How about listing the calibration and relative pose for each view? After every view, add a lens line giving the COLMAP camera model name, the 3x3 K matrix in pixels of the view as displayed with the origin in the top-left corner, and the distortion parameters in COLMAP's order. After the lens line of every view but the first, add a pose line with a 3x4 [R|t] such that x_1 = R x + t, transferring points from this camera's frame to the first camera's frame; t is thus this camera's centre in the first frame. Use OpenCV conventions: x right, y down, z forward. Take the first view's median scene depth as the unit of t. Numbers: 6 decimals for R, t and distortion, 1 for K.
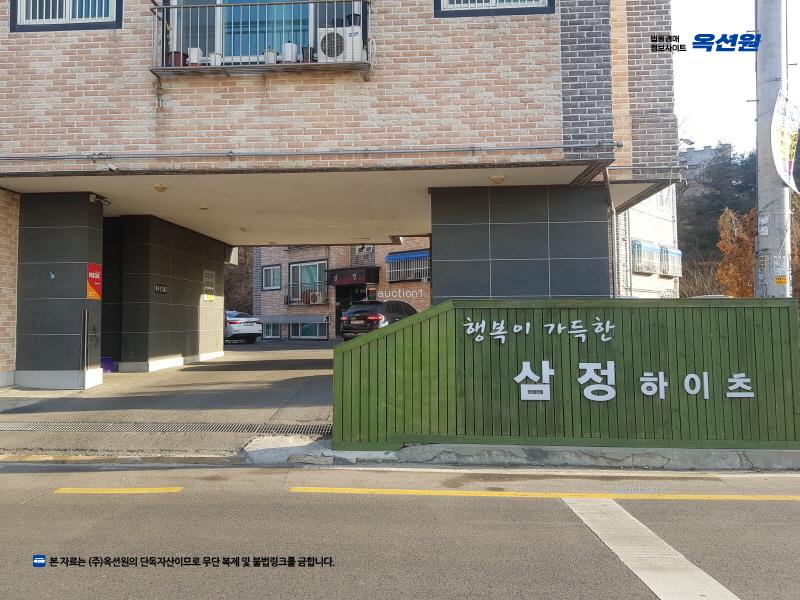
lens RADIAL K [[620.6, 0, 385.2], [0, 620.6, 280.5], [0, 0, 1]] dist [0.110446, -0.194977]
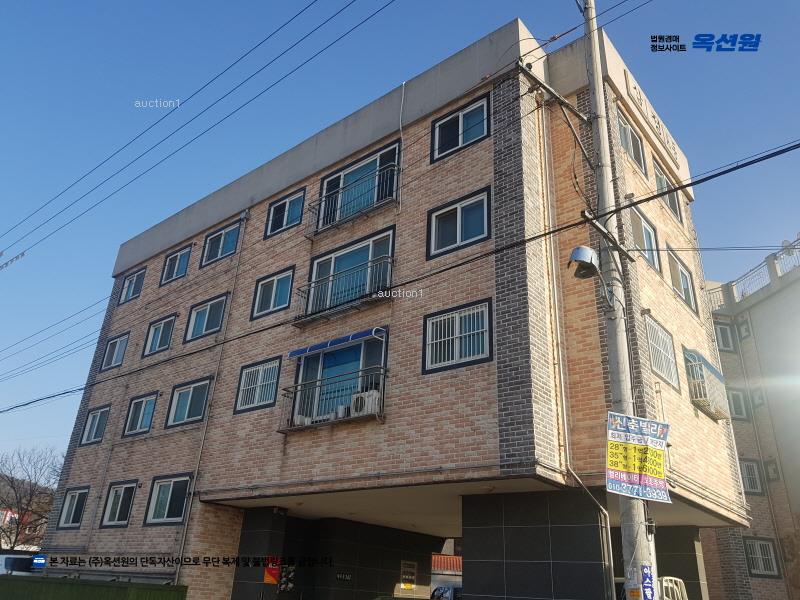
lens RADIAL K [[620.6, 0, 385.2], [0, 620.6, 280.5], [0, 0, 1]] dist [0.110446, -0.194977]
pose [[0.794343, -0.225837, -0.563929, 0.876673], [-0.025242, 0.915253, -0.402089, -0.039857], [0.606945, 0.333631, 0.721324, -0.159219]]
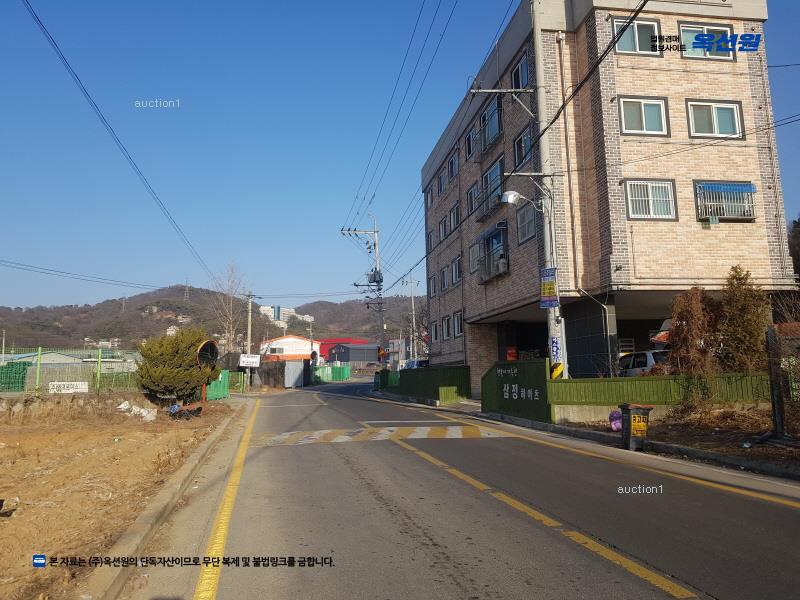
lens RADIAL K [[620.6, 0, 385.2], [0, 620.6, 280.5], [0, 0, 1]] dist [0.110446, -0.194977]
pose [[0.191178, -0.148055, -0.970325, 2.407856], [0.085051, 0.987339, -0.133894, 0.003493], [0.977864, -0.056929, 0.201349, -0.033438]]
